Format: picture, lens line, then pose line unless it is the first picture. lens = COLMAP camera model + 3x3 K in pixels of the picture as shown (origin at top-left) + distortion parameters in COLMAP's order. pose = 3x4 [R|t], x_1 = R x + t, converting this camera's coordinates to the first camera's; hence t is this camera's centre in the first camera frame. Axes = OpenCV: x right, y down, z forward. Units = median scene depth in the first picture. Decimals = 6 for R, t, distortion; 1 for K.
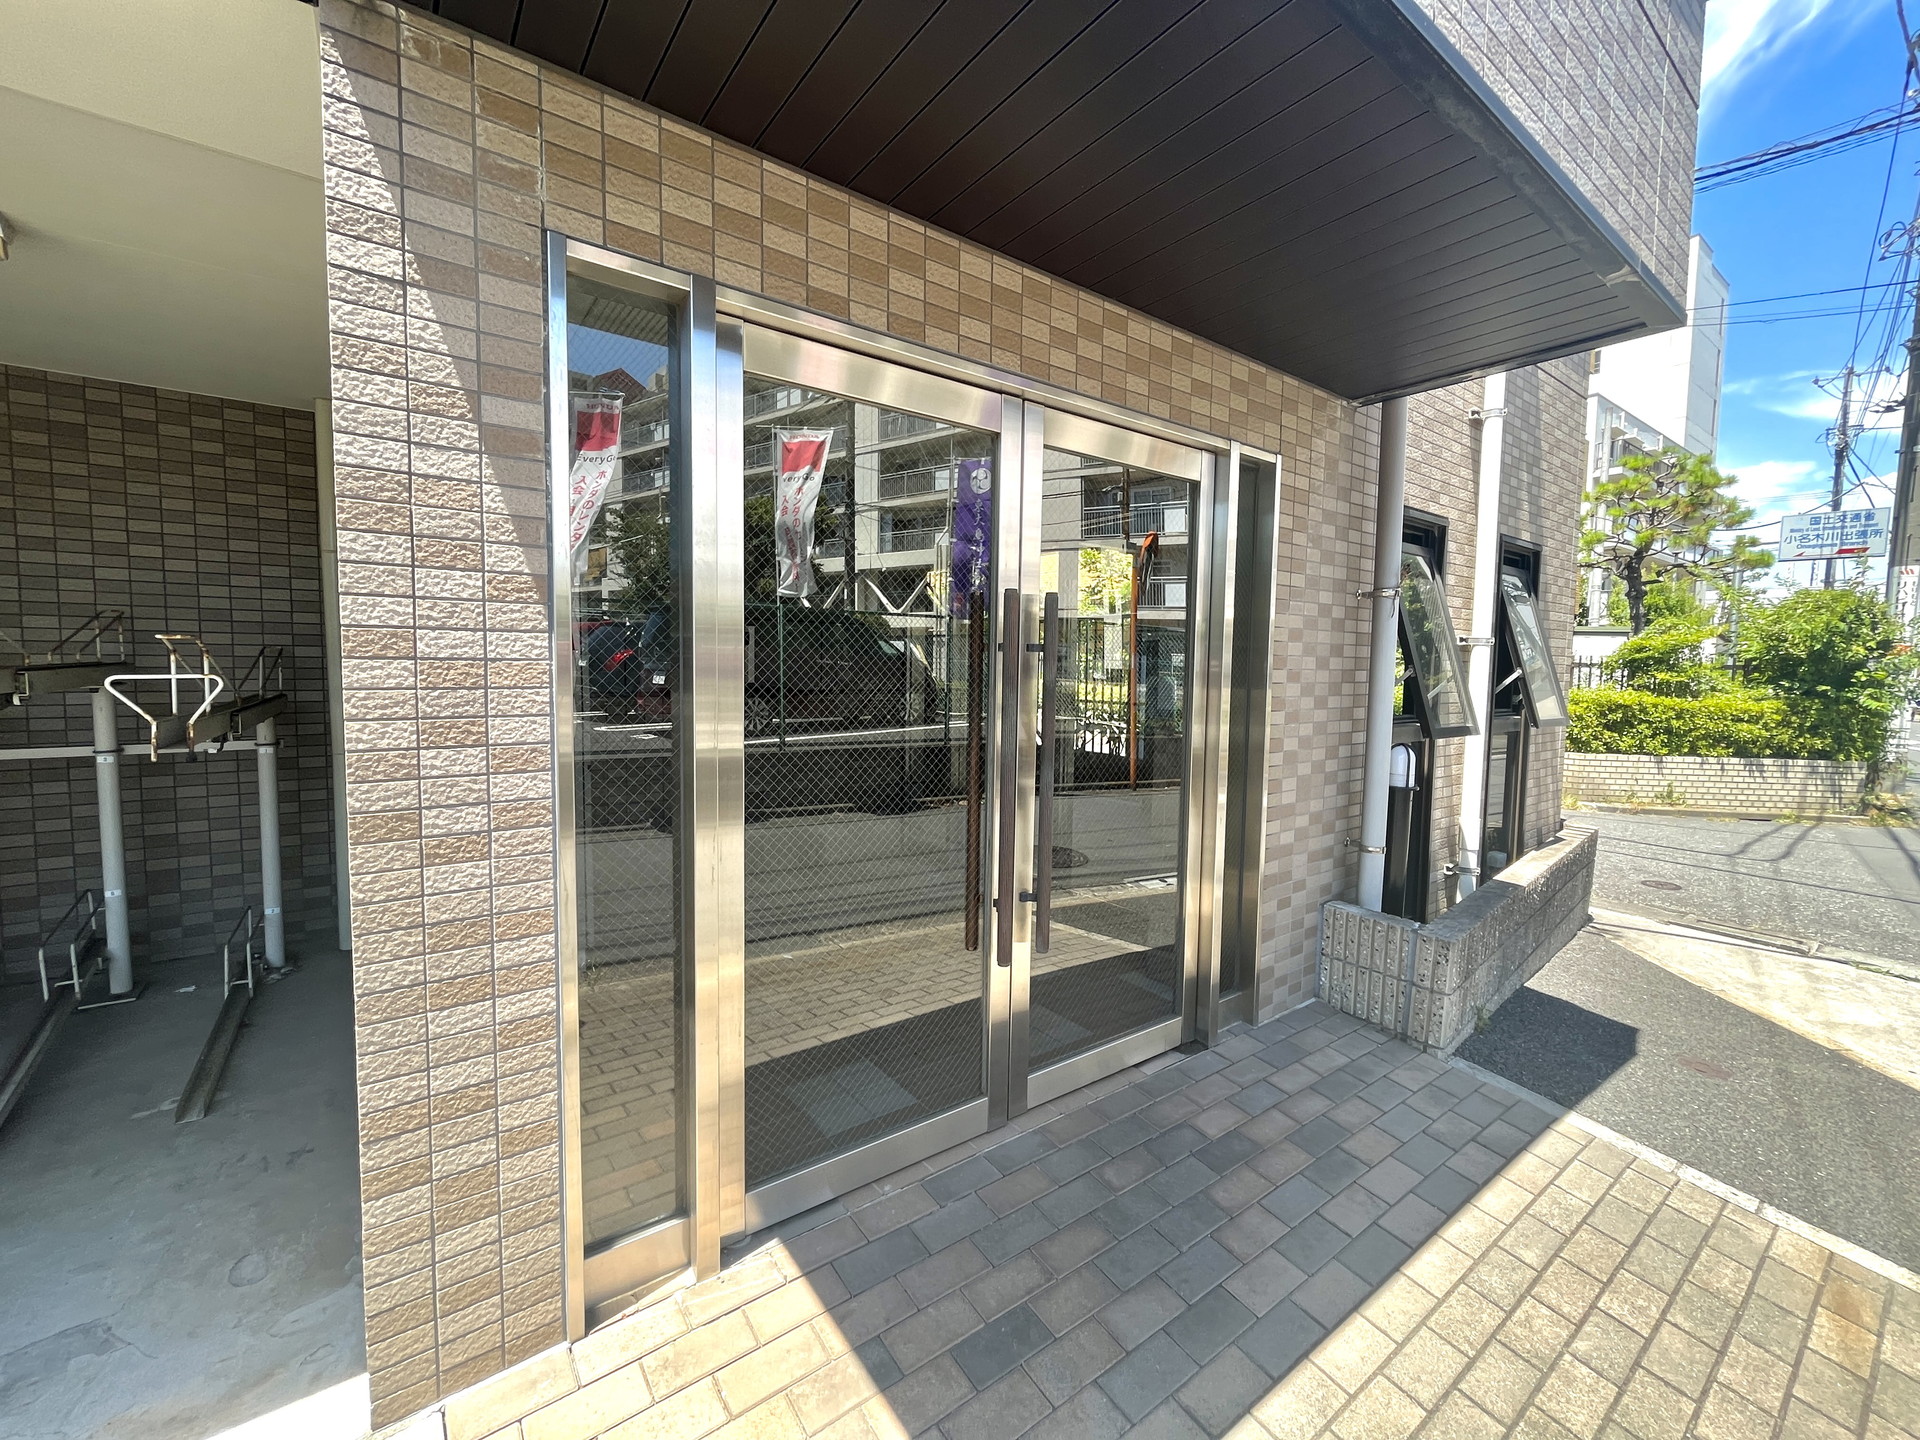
lens RADIAL K [[779.0, 0, 951.4], [0, 779.0, 722.3], [0, 0, 1]] dist [-0.002238, -0.000014]
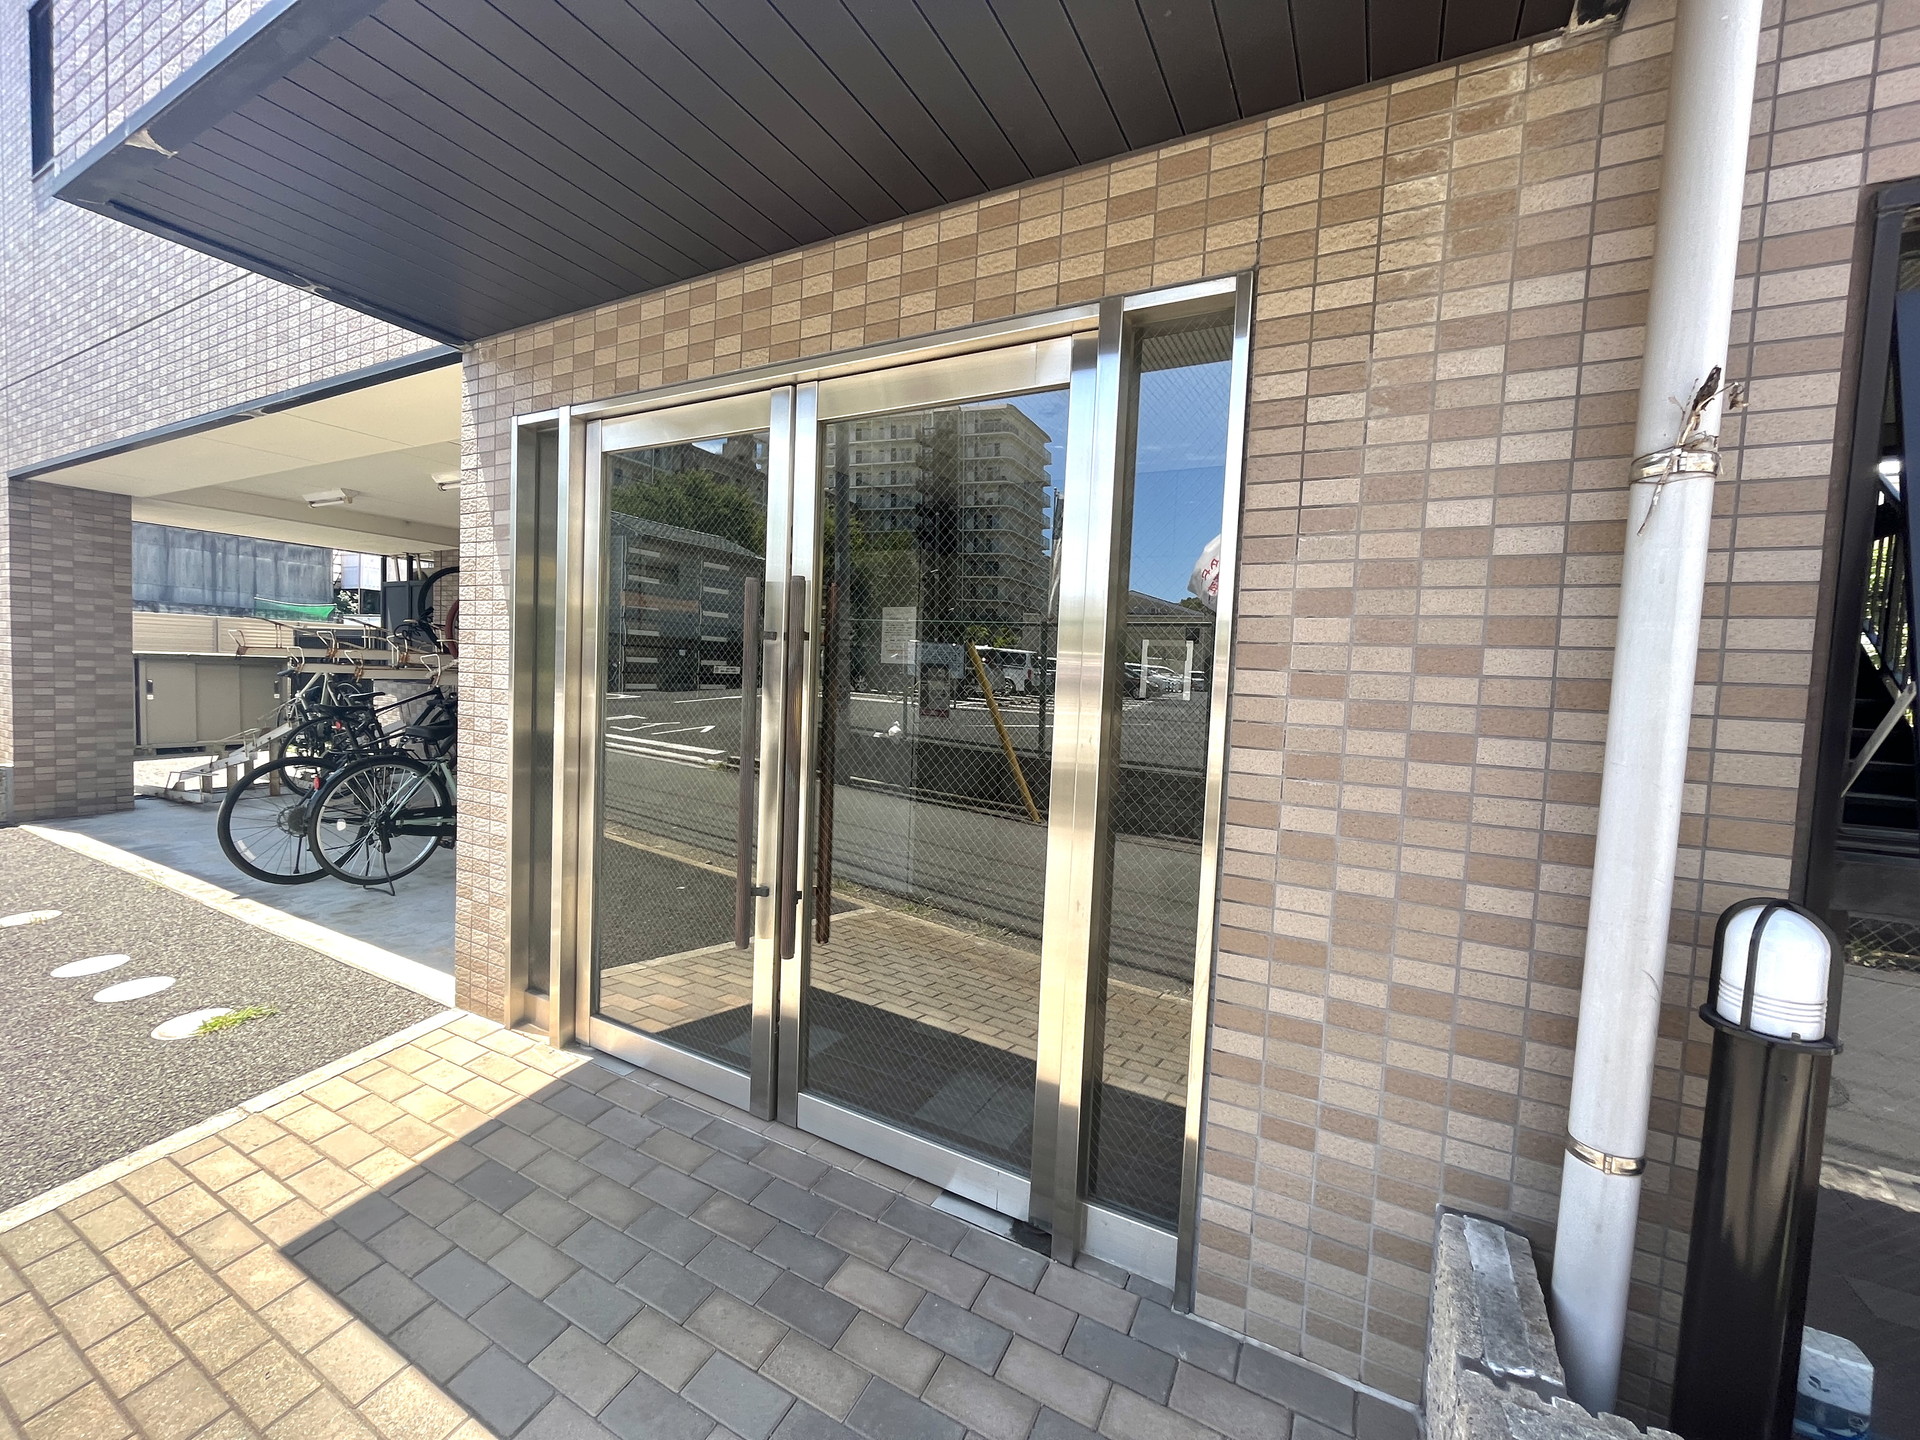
lens RADIAL K [[779.0, 0, 947.0], [0, 779.0, 709.0], [0, 0, 1]] dist [-0.002238, -0.000014]
pose [[0.421578, 0.054433, -0.905157, 0.768090], [-0.095846, 0.995280, 0.015213, -0.027984], [0.901713, 0.080343, 0.424805, 0.556960]]
